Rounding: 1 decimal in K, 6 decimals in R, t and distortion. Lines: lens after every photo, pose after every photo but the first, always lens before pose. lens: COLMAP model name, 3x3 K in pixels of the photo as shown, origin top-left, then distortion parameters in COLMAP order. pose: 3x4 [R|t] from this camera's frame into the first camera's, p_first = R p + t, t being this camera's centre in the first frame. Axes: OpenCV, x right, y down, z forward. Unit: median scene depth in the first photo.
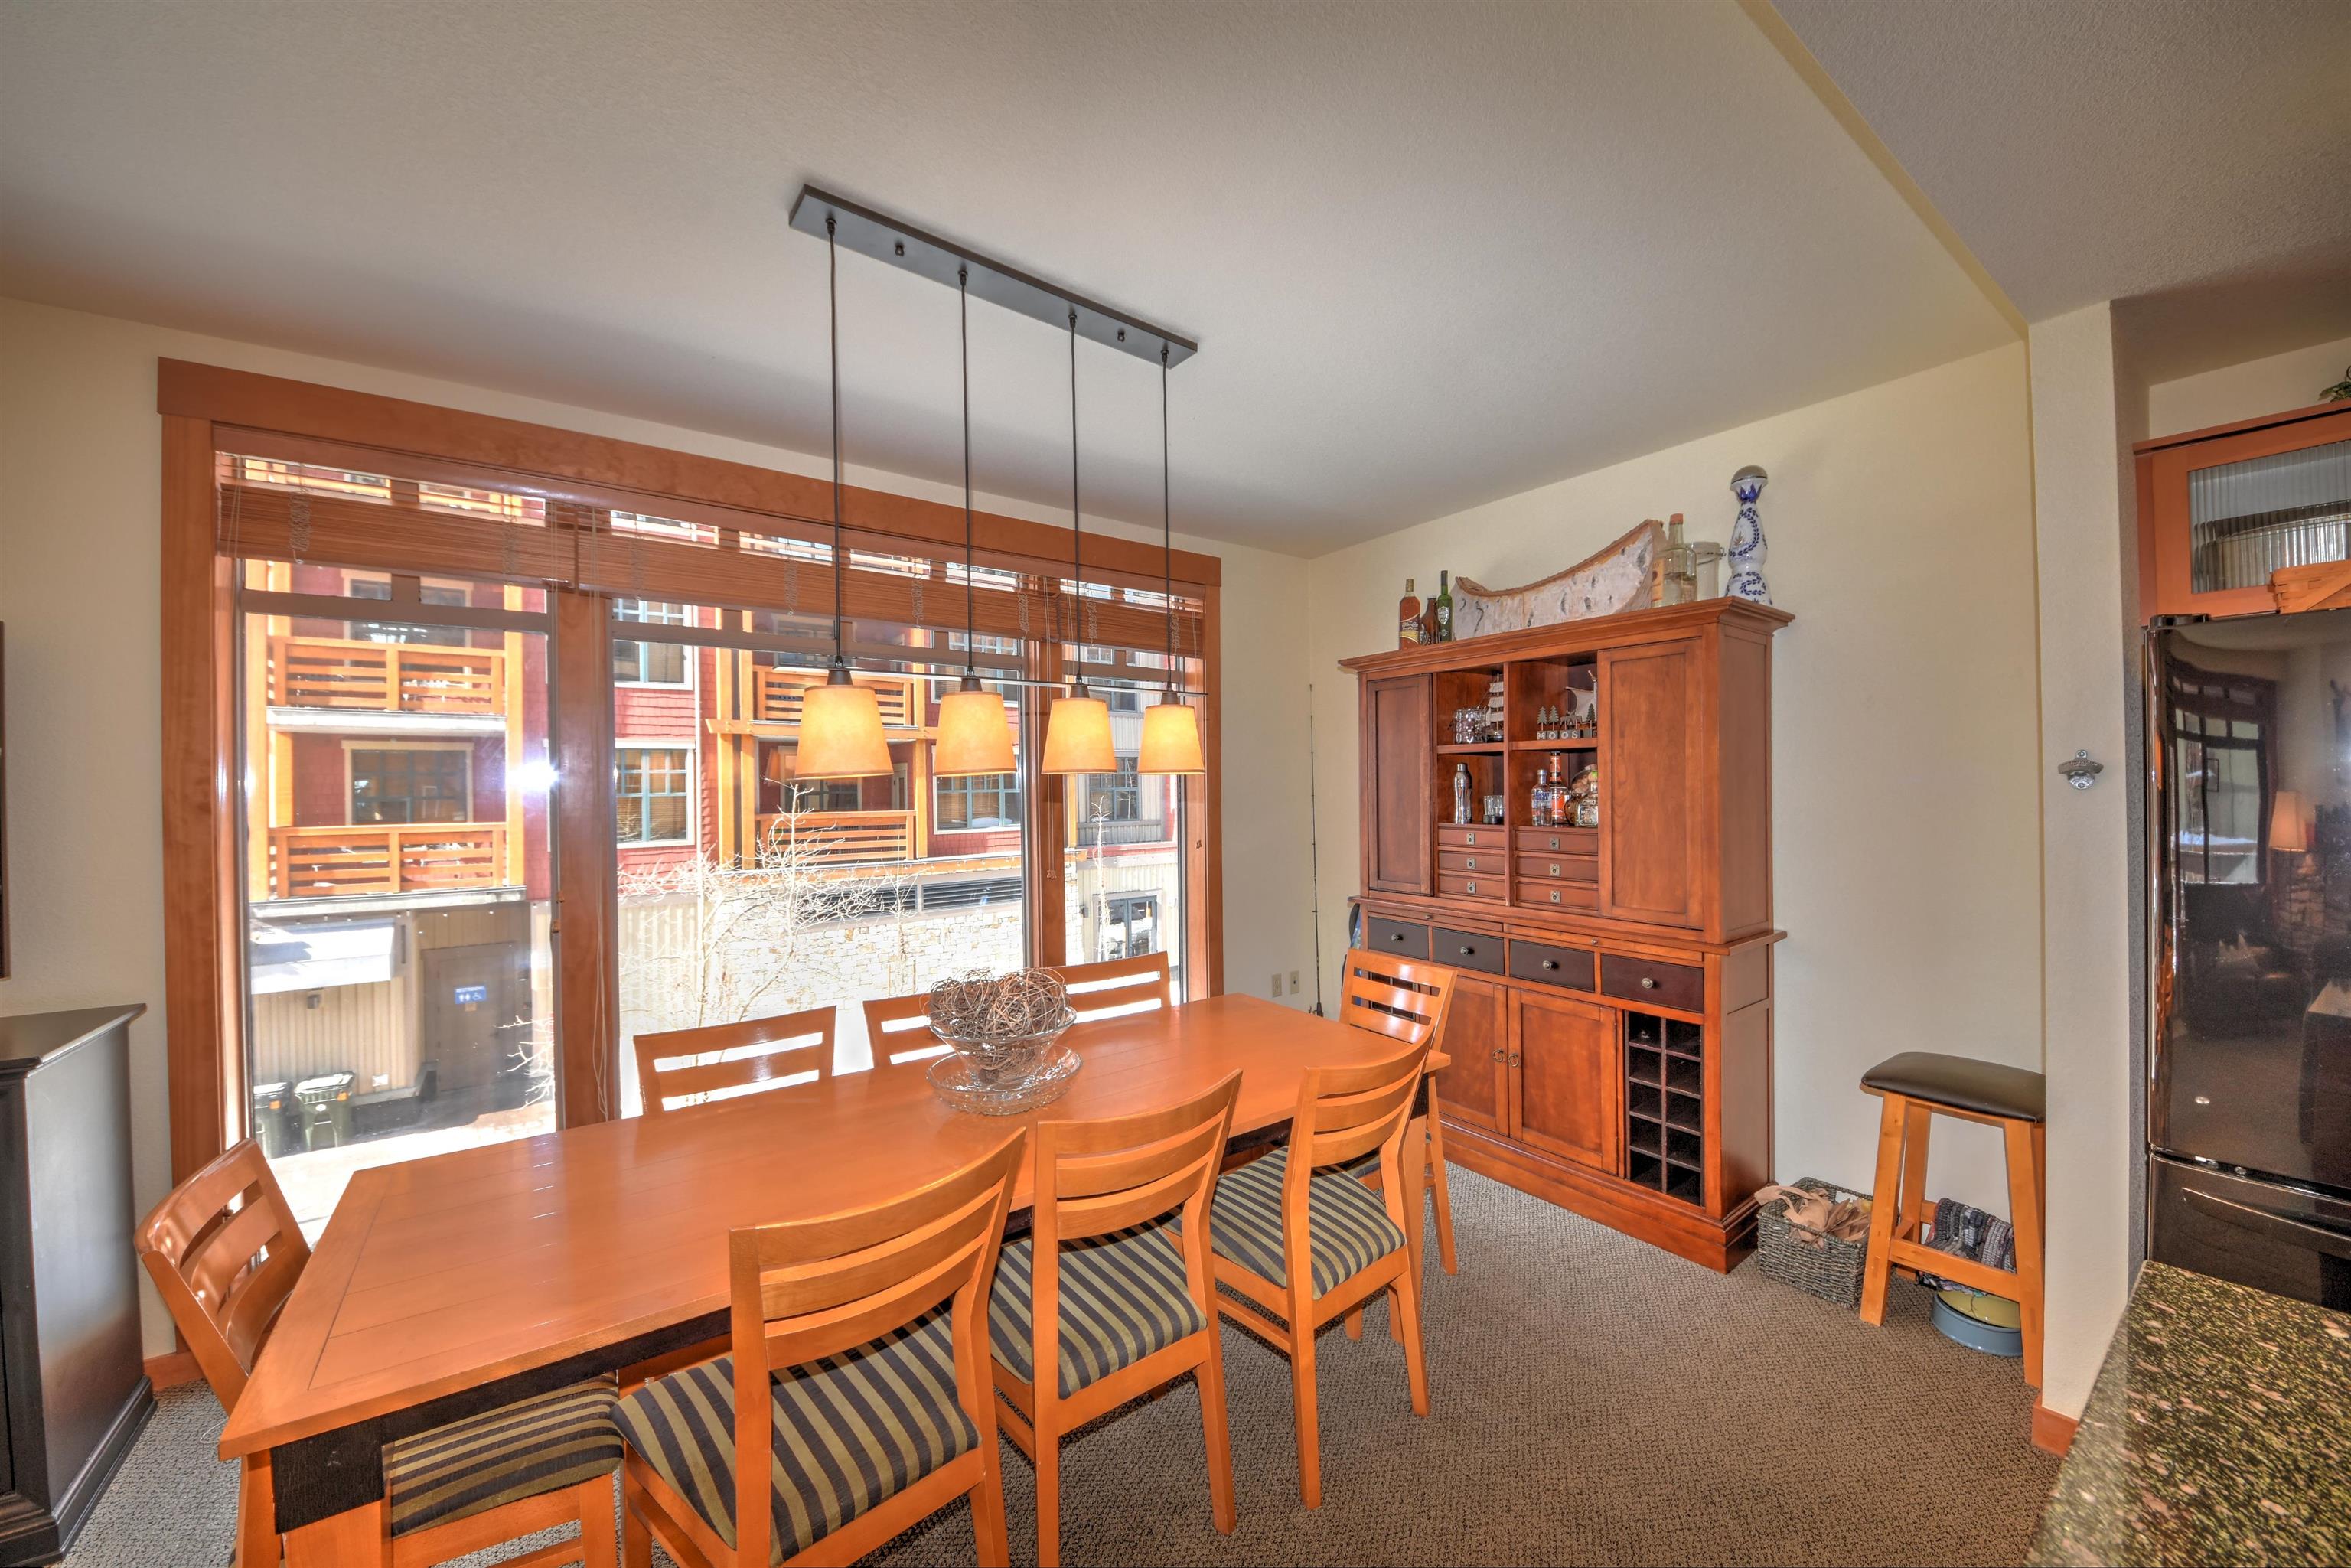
lens RADIAL K [[837.9, 0, 1167.5], [0, 837.9, 785.7], [0, 0, 1]] dist [0.024966, -0.014795]
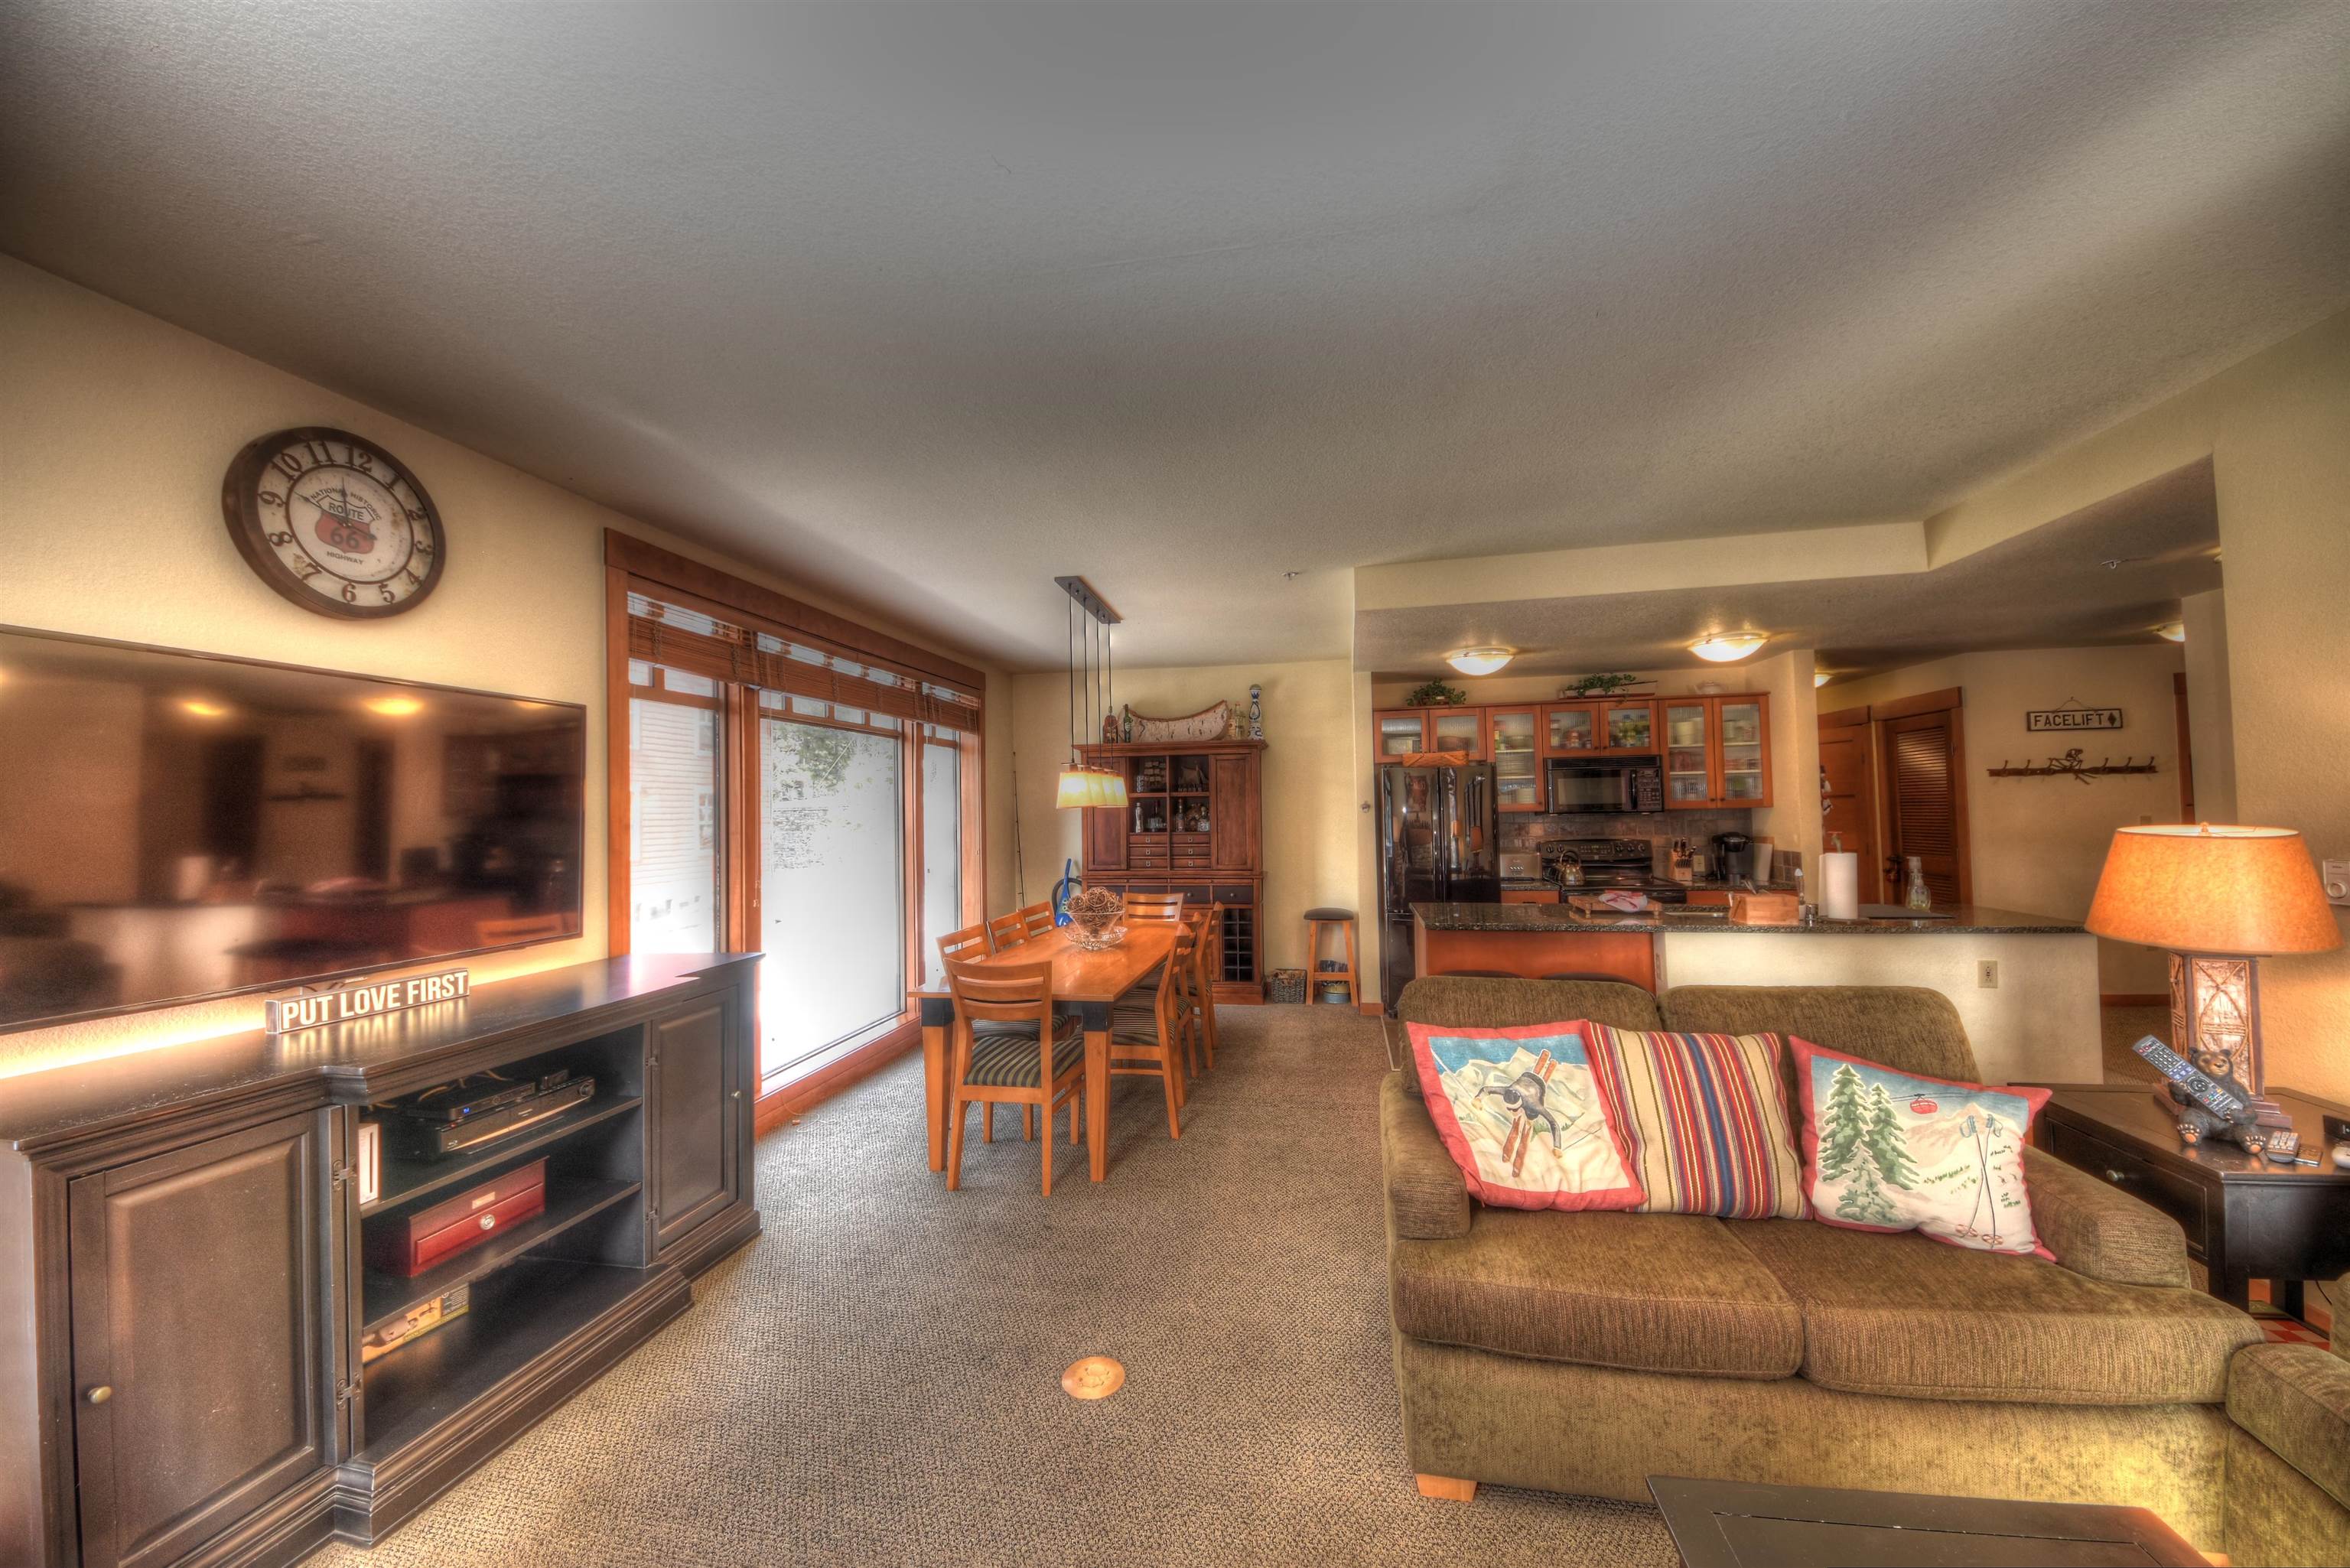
lens RADIAL K [[830.5, 0, 1182.7], [0, 830.5, 783.2], [0, 0, 1]] dist [0.003158, -0.006948]
pose [[0.723148, 0.022870, 0.690315, -1.120504], [0.007272, 0.999144, -0.040719, 0.010626], [-0.690655, 0.034466, 0.722362, -0.588232]]
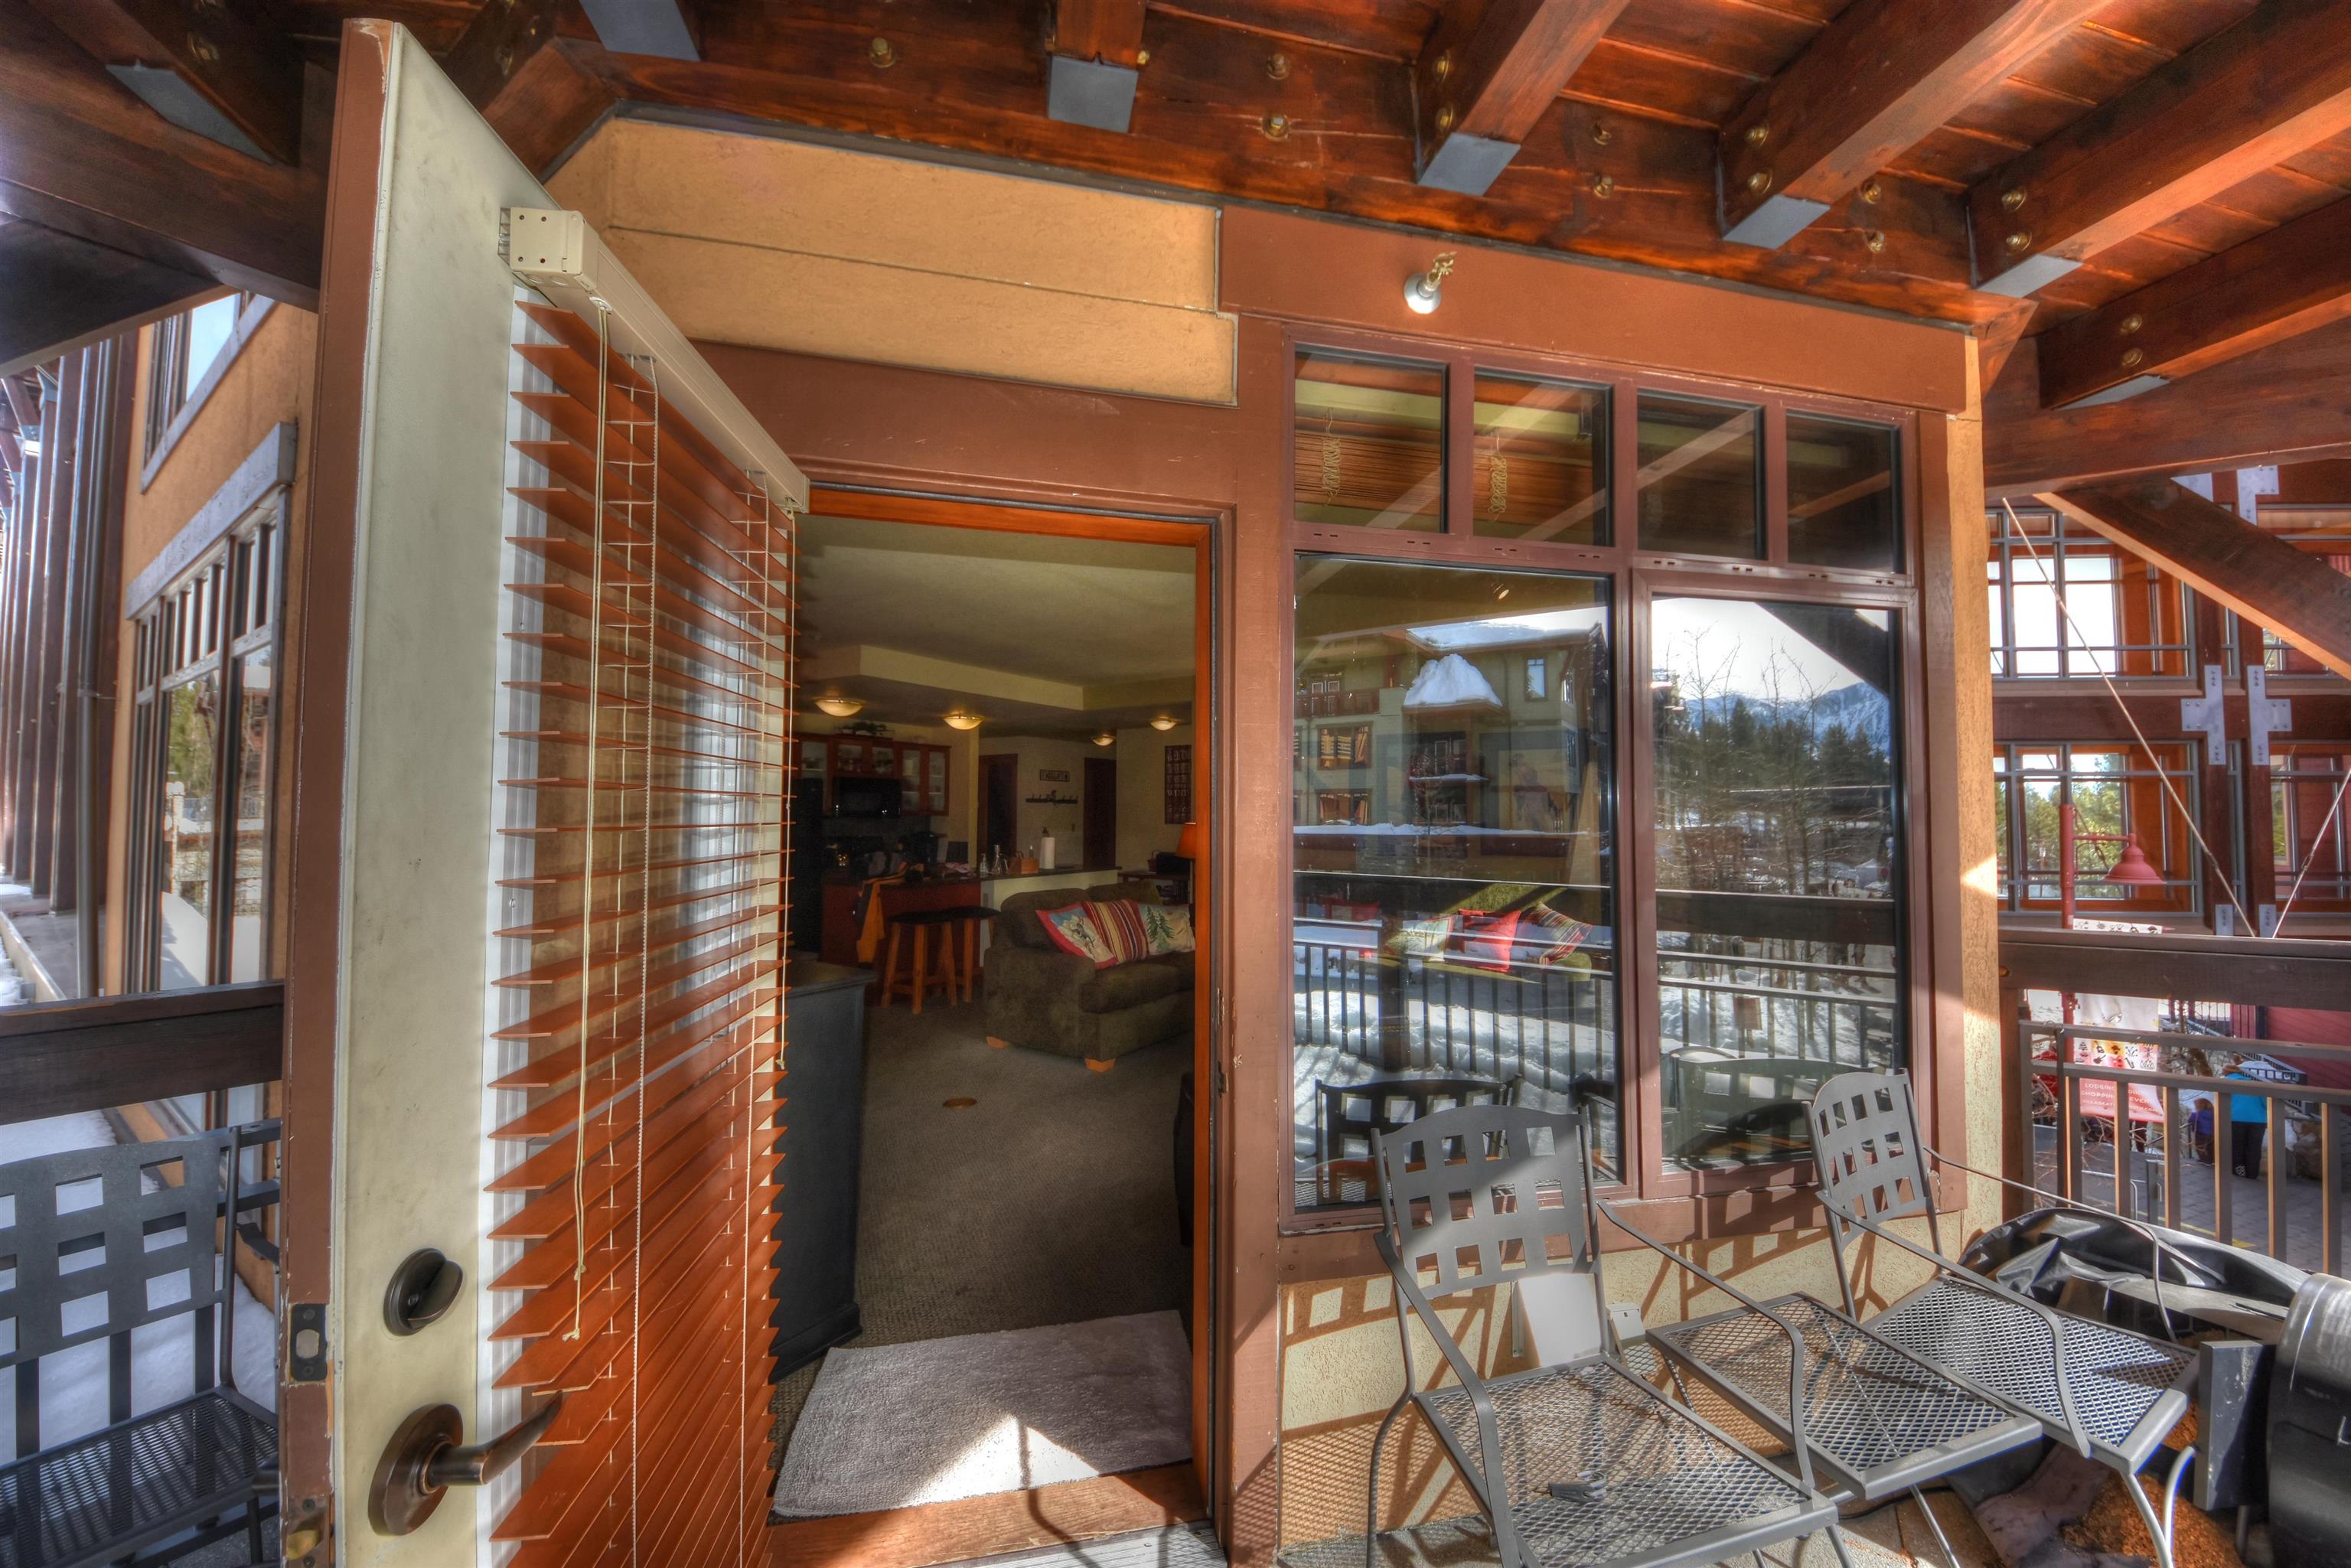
lens RADIAL K [[831.0, 0, 1181.4], [0, 831.0, 788.0], [0, 0, 1]] dist [0.000348, -0.006049]
pose [[-0.345227, 0.042130, 0.937573, -2.192977], [-0.003316, 0.998931, -0.046109, 0.035303], [-0.938513, -0.019027, -0.344718, 0.198157]]
